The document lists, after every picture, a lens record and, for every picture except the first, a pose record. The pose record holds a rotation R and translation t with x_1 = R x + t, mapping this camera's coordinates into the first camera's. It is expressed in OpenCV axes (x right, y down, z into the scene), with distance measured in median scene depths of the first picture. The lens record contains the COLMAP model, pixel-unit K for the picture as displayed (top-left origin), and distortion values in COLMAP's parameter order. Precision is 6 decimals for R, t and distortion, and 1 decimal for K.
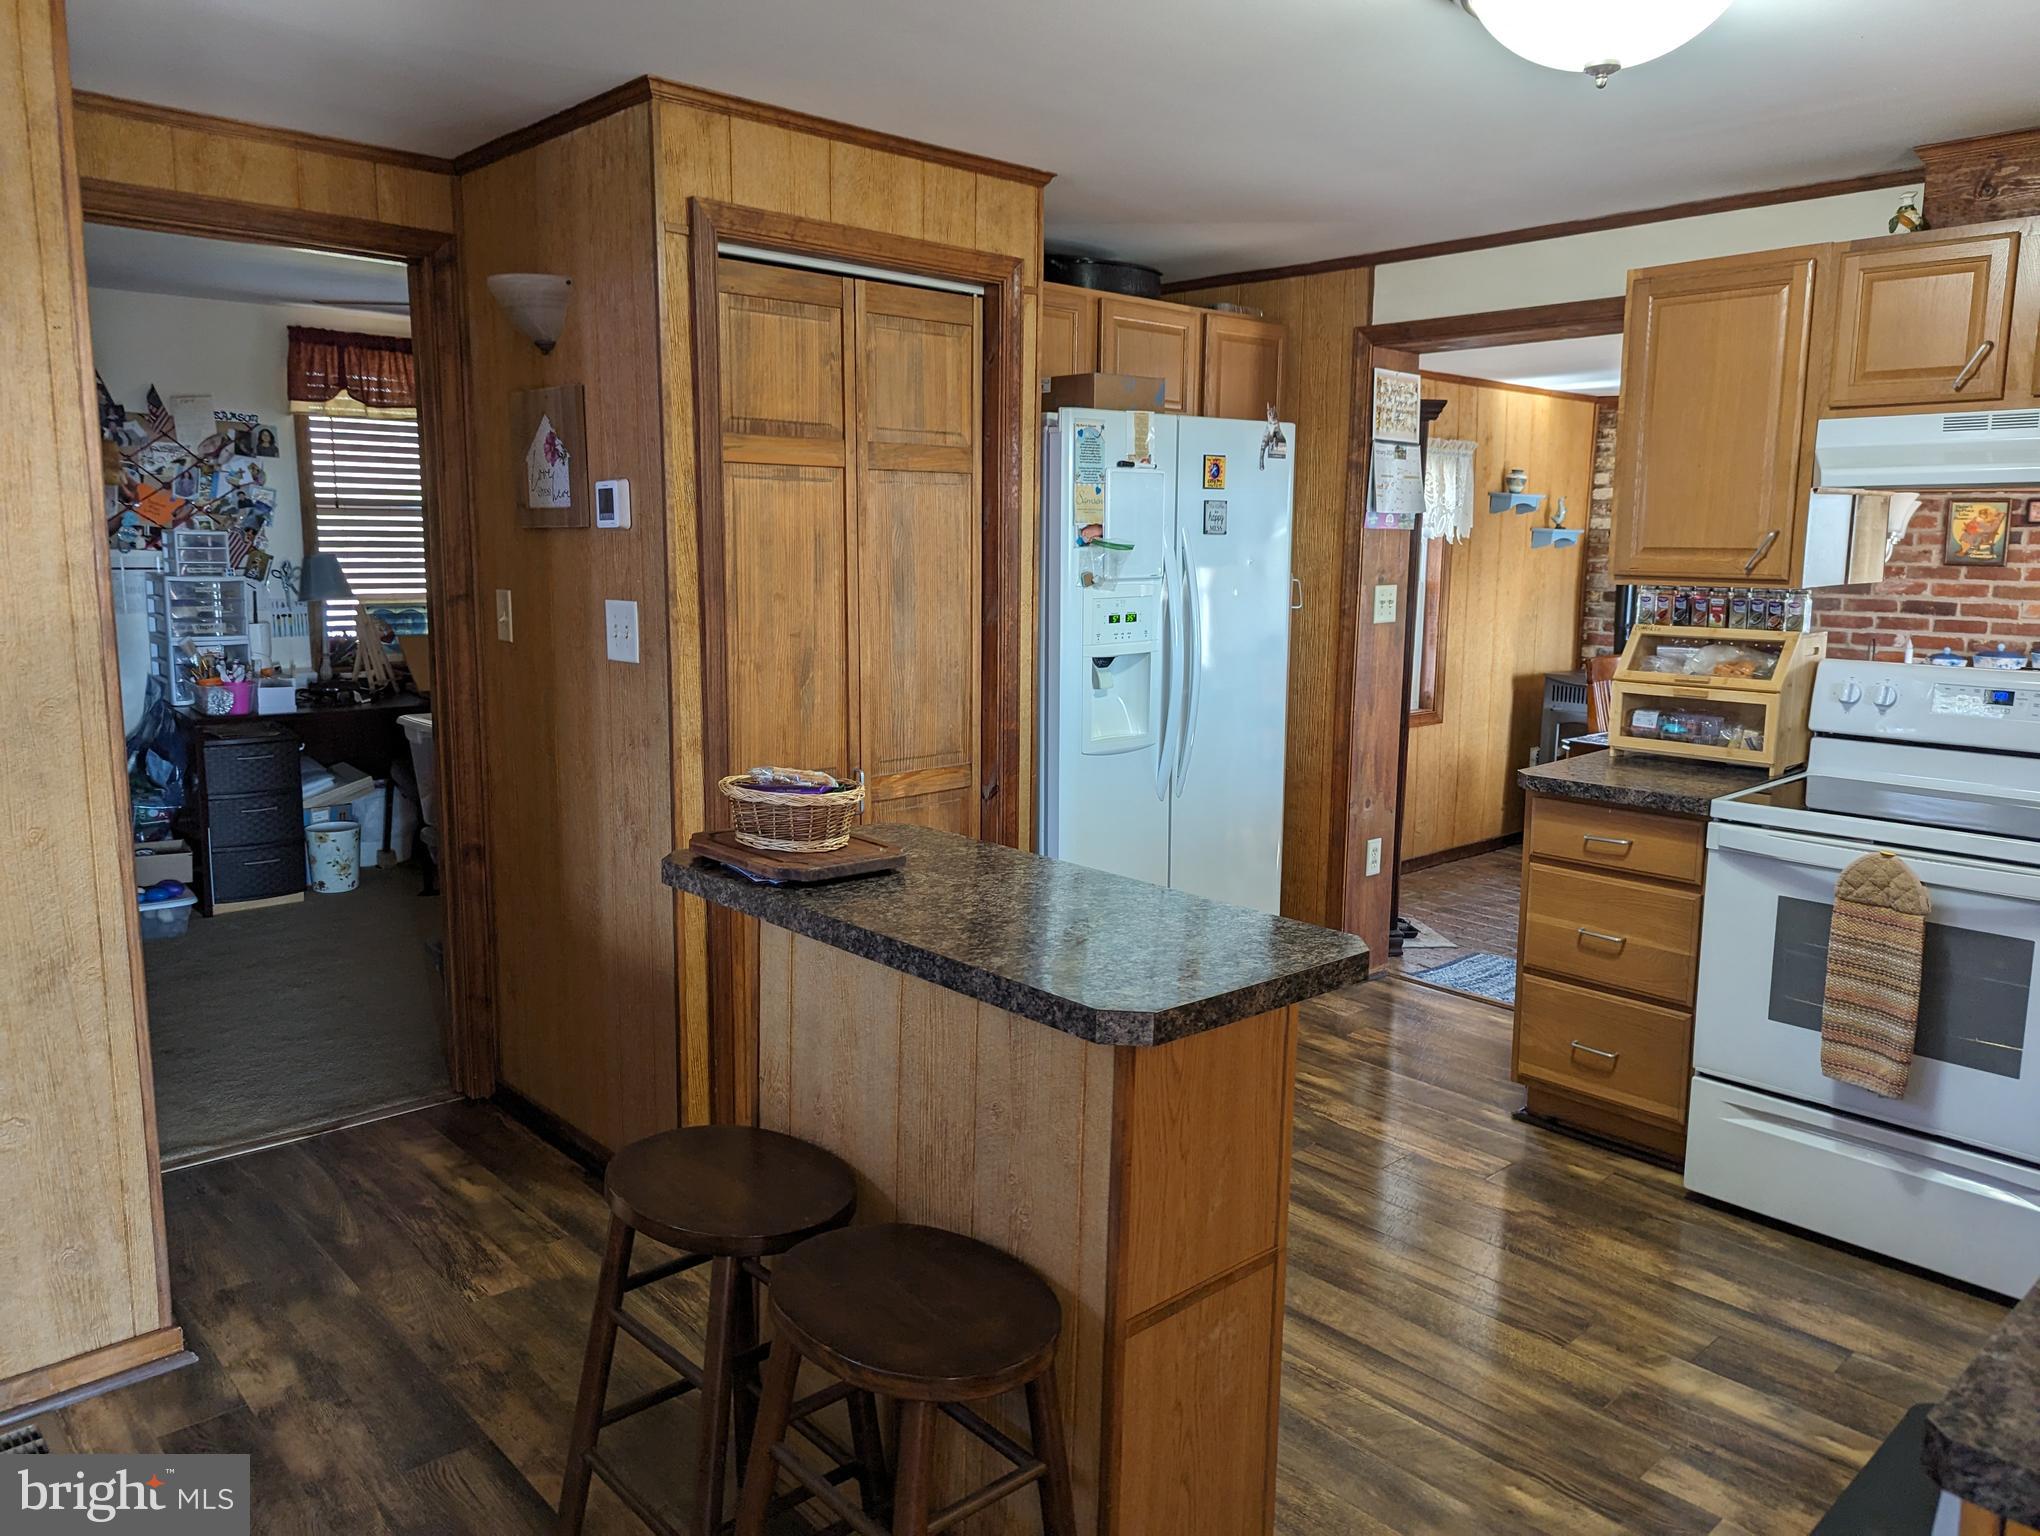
lens RADIAL K [[1427.2, 0, 1019.7], [0, 1427.2, 749.0], [0, 0, 1]] dist [0.064997, -0.074250]
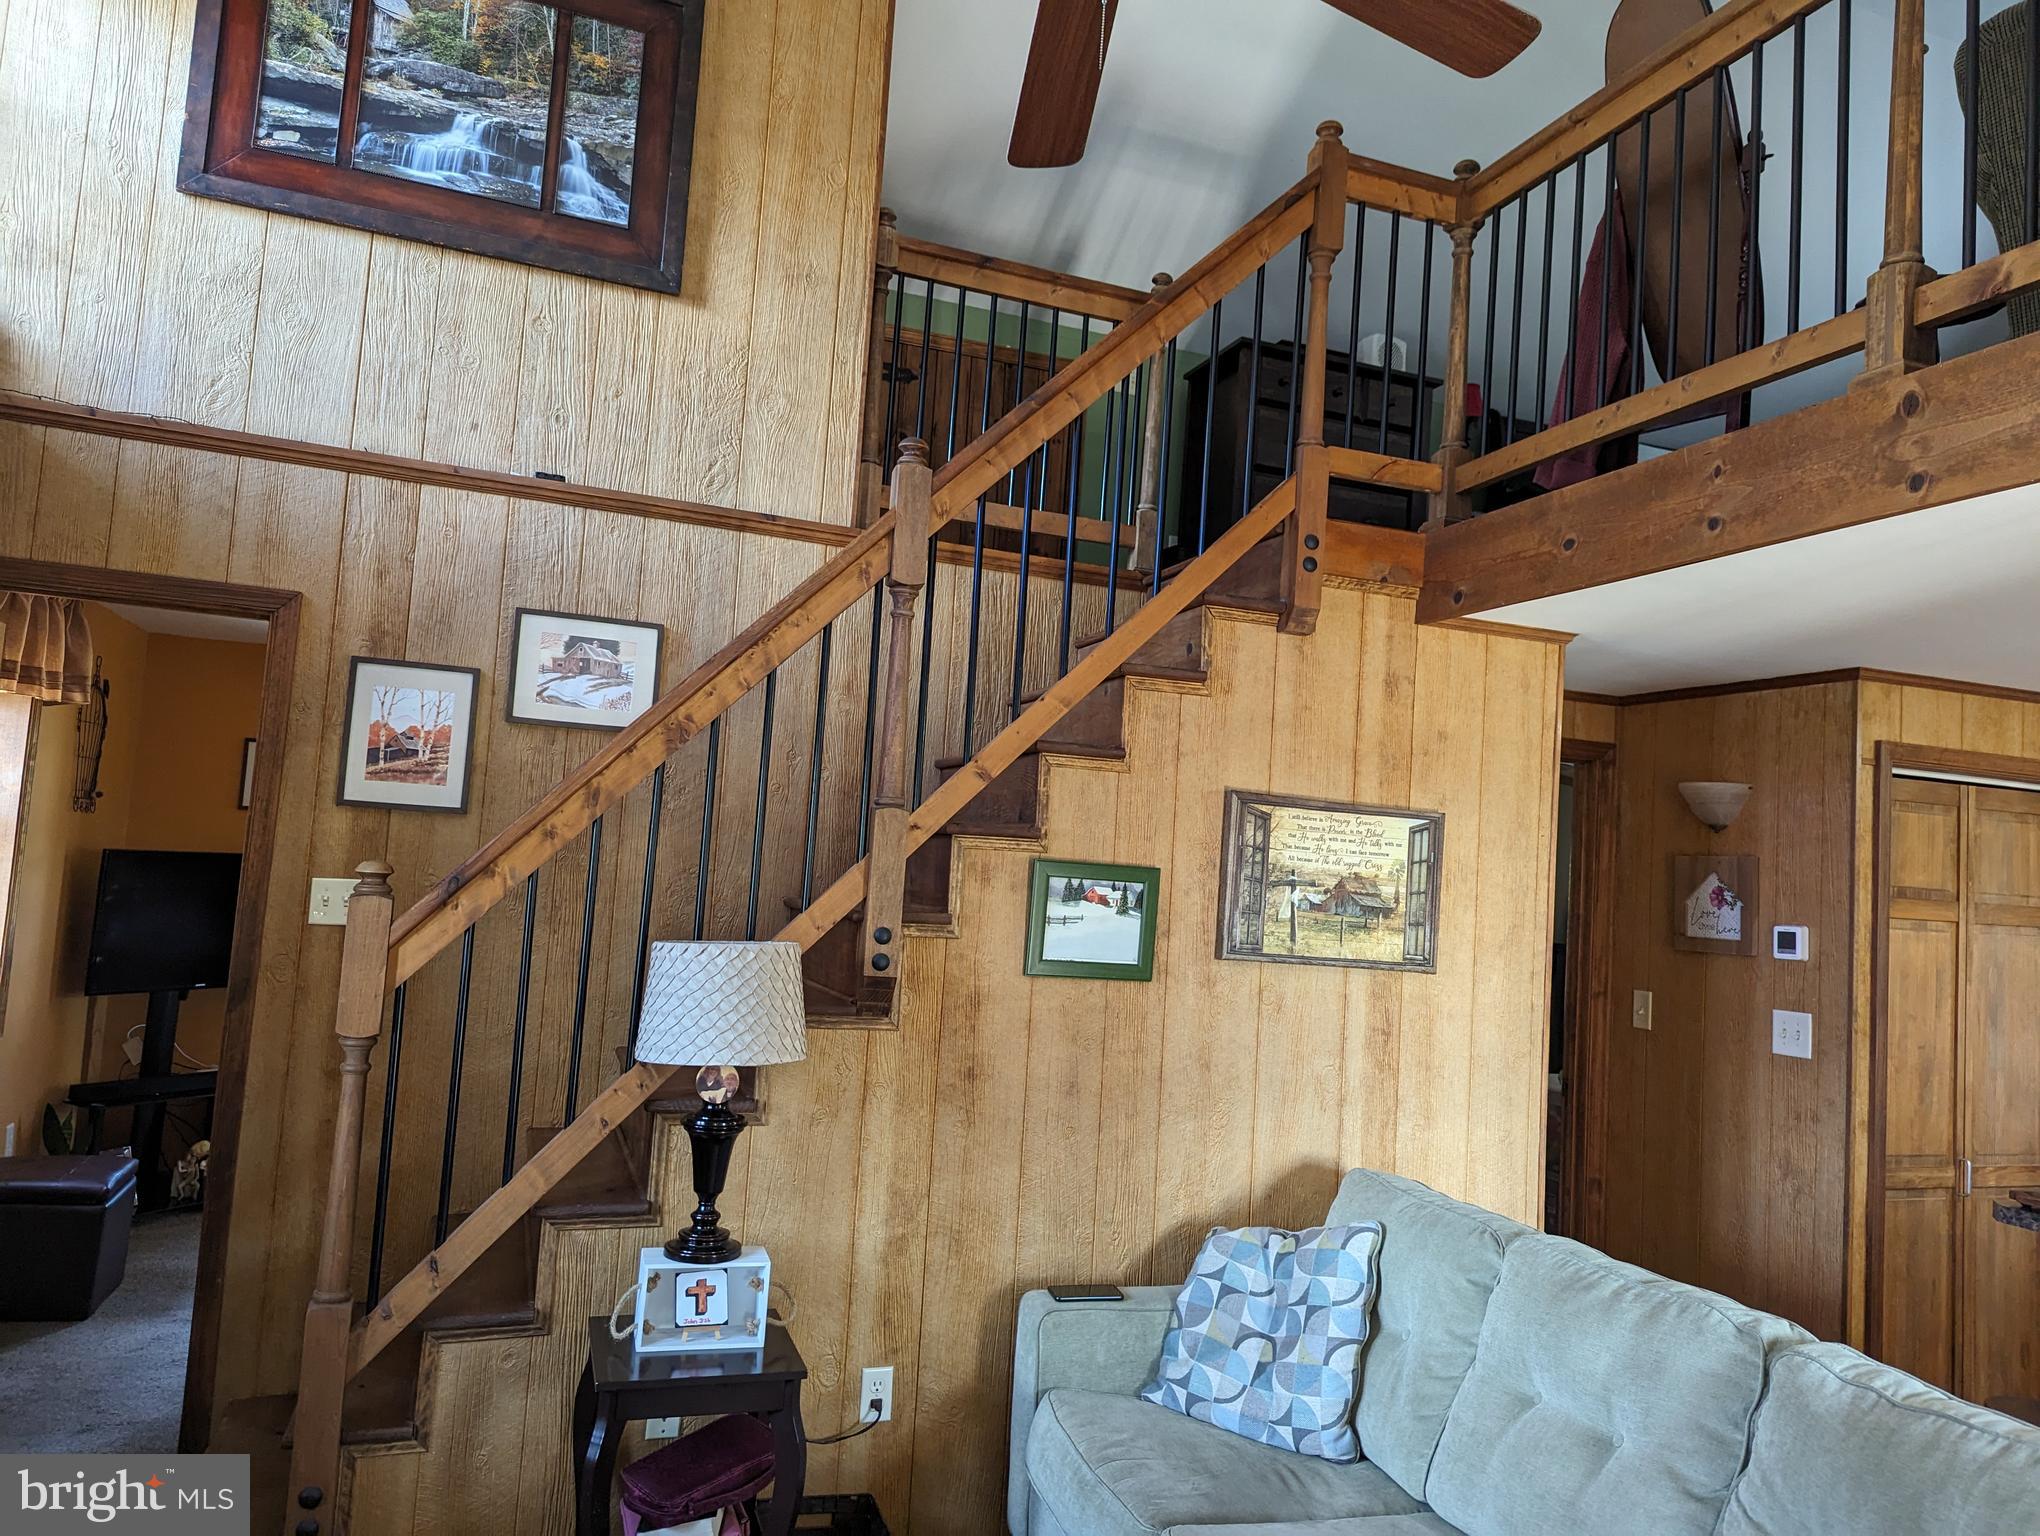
lens RADIAL K [[1429.8, 0, 1019.7], [0, 1429.8, 766.0], [0, 0, 1]] dist [0.054378, -0.054465]
pose [[0.919670, 0.018910, -0.392236, -0.396528], [-0.111598, 0.970242, -0.214887, 0.047036], [0.376500, 0.241398, 0.894413, -0.553118]]
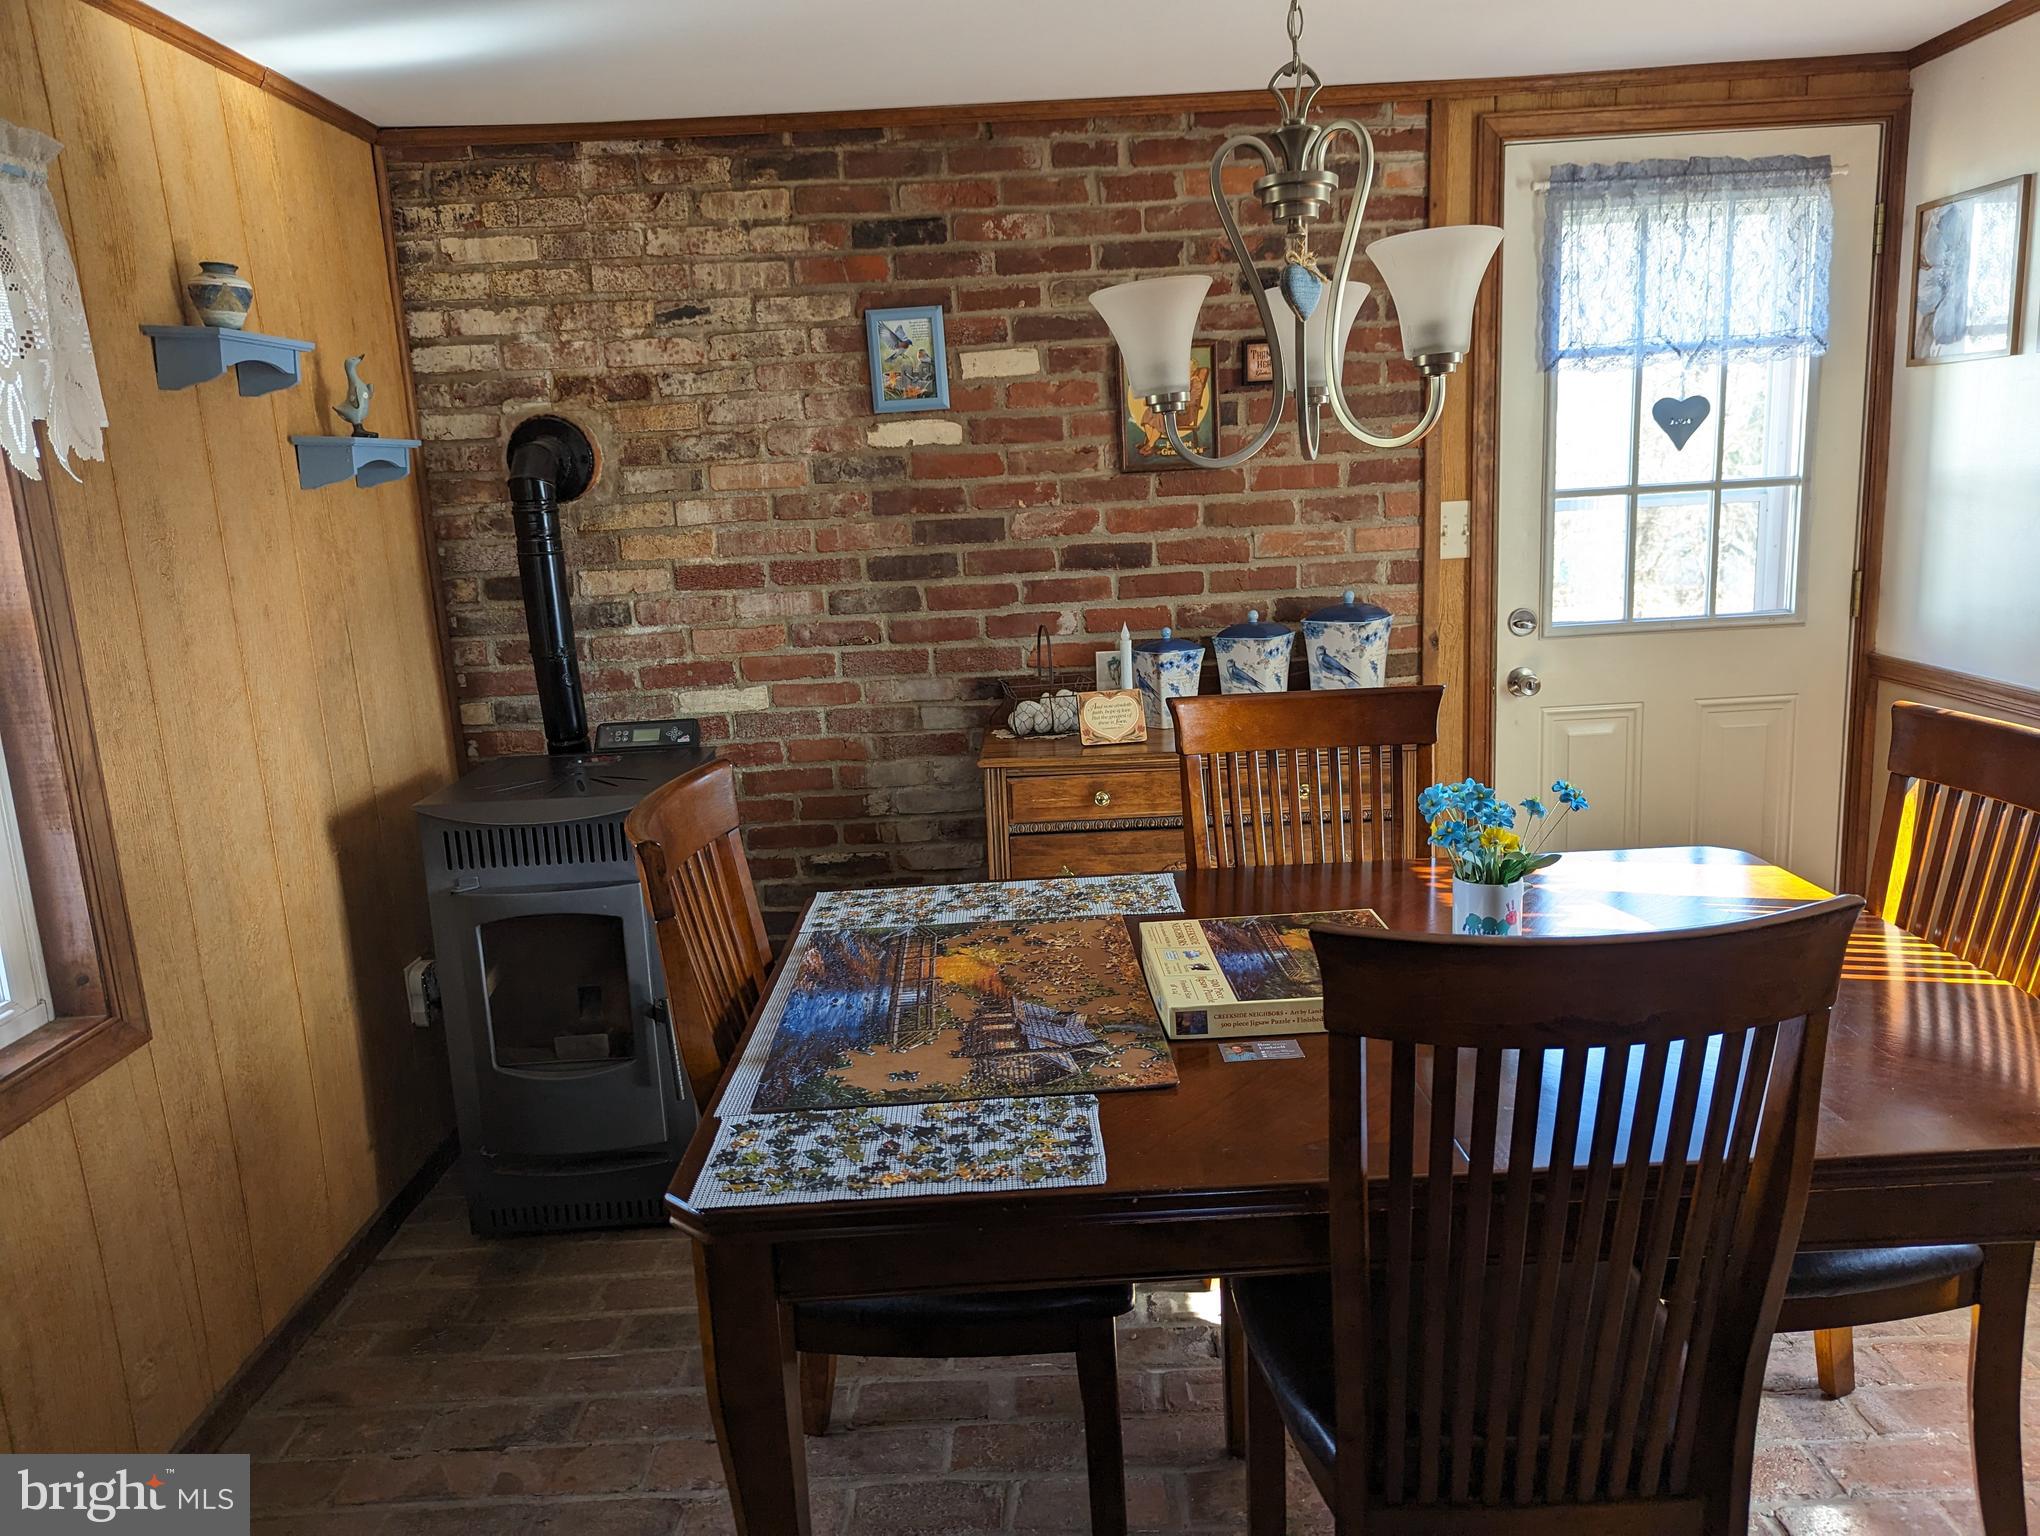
lens RADIAL K [[1427.2, 0, 1019.7], [0, 1427.2, 749.0], [0, 0, 1]] dist [0.064997, -0.074250]
pose [[0.676364, -0.188841, 0.711948, 0.422336], [0.166795, 0.980735, 0.101677, -0.167964], [-0.717434, 0.049979, 0.694832, 1.280425]]
